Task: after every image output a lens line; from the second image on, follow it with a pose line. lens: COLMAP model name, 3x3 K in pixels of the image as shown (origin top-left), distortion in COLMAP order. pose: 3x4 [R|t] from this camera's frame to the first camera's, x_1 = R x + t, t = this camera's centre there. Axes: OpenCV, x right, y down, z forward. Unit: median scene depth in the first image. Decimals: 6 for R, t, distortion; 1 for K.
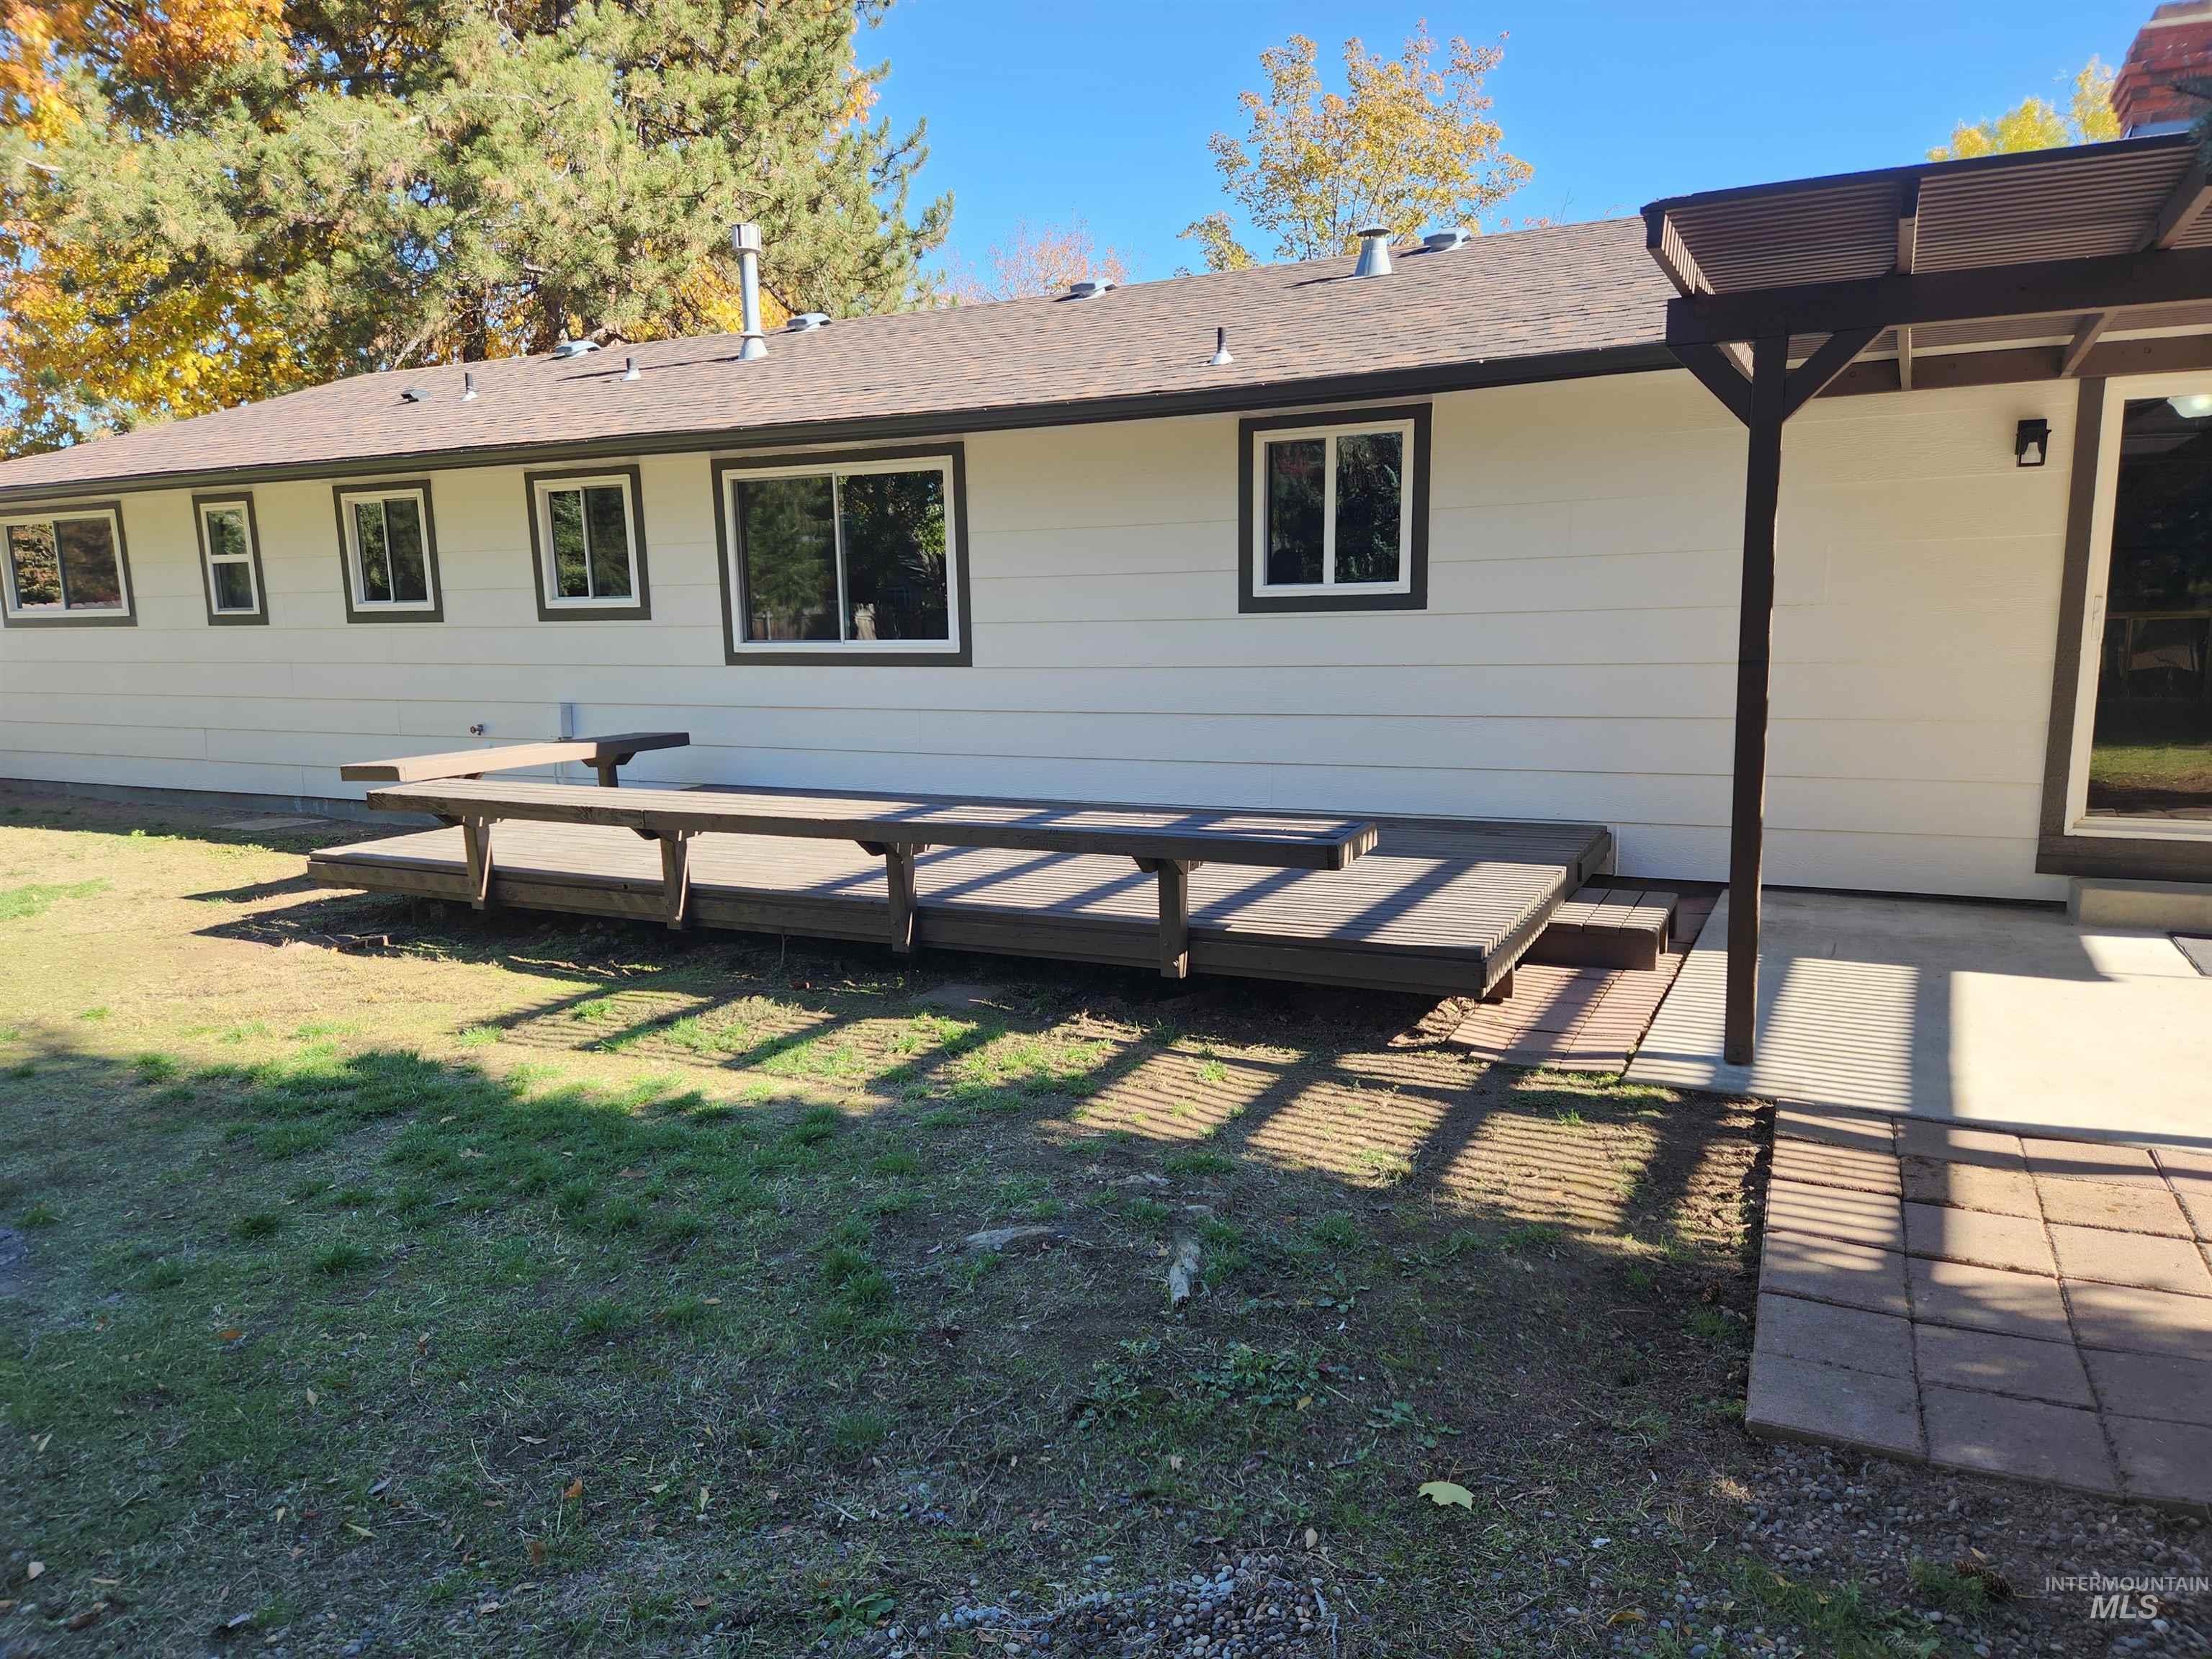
lens RADIAL K [[1496.3, 0, 1104.4], [0, 1496.3, 841.3], [0, 0, 1]] dist [-0.007345, -0.007646]
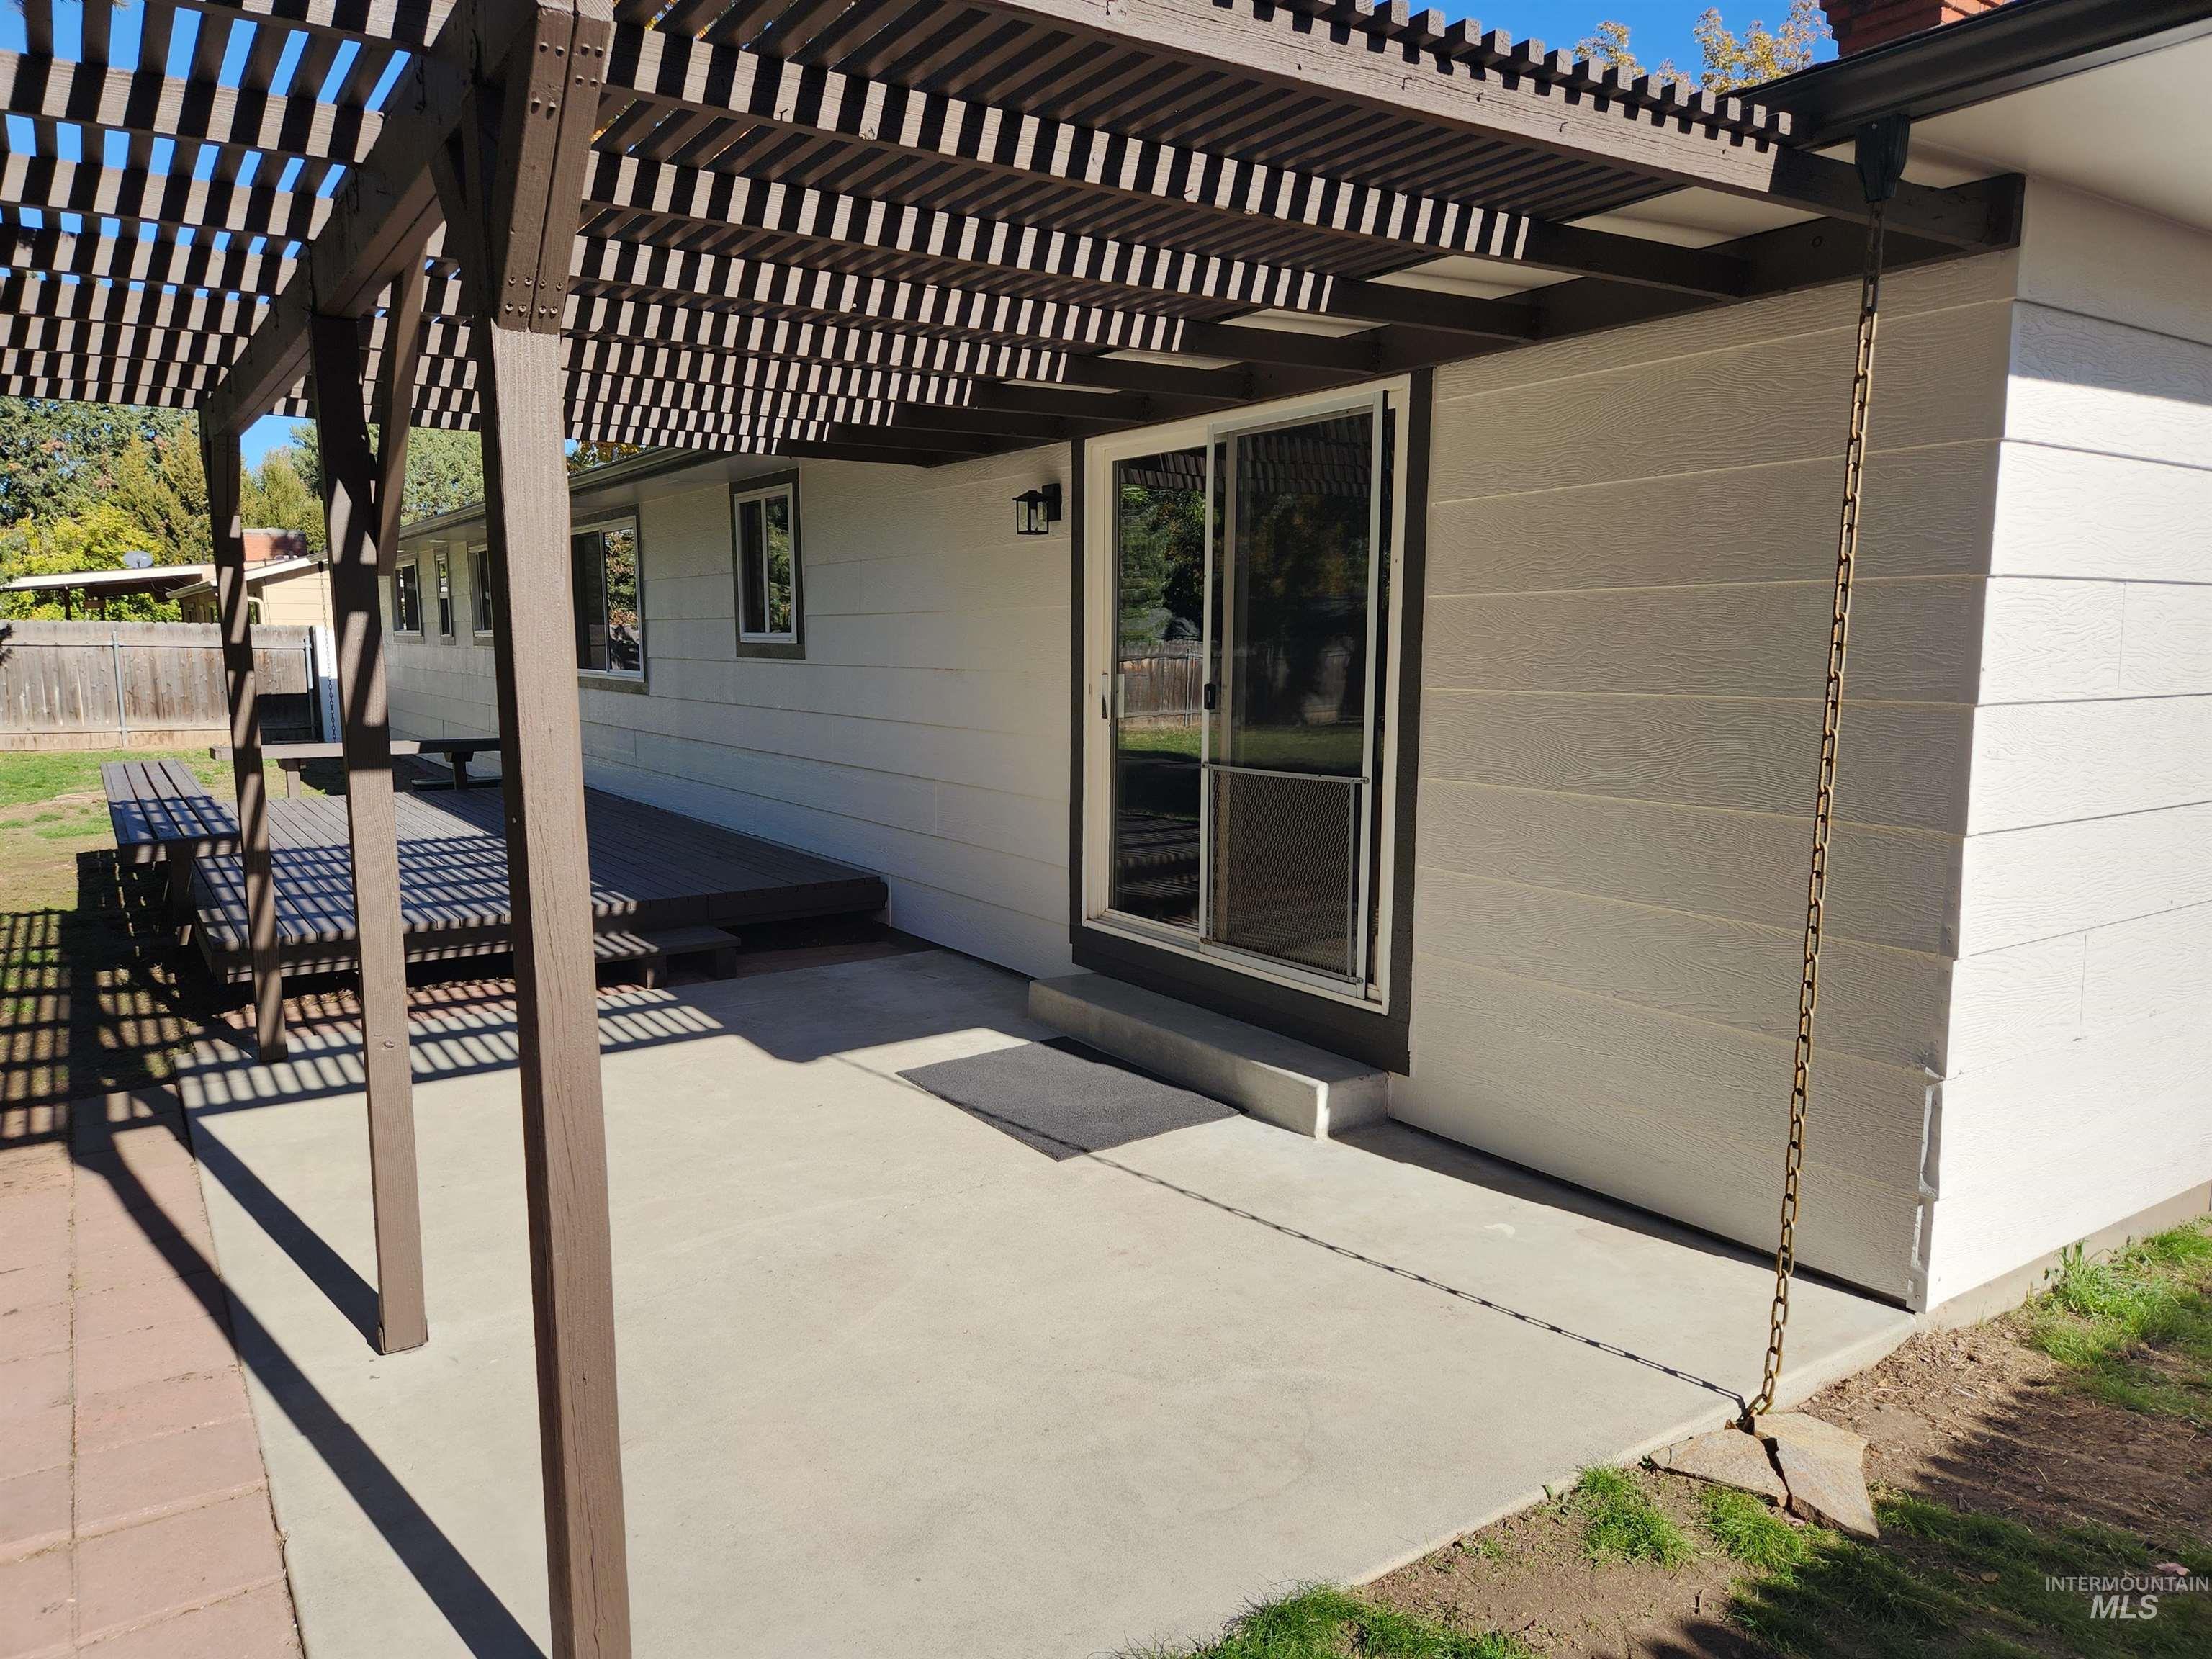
lens RADIAL K [[1496.3, 0, 1106.6], [0, 1496.3, 836.9], [0, 0, 1]] dist [-0.007345, -0.007646]
pose [[0.882249, 0.077510, -0.464359, 0.761432], [-0.084489, 0.996408, 0.005797, -0.044369], [0.463140, 0.034119, 0.885628, 0.131863]]
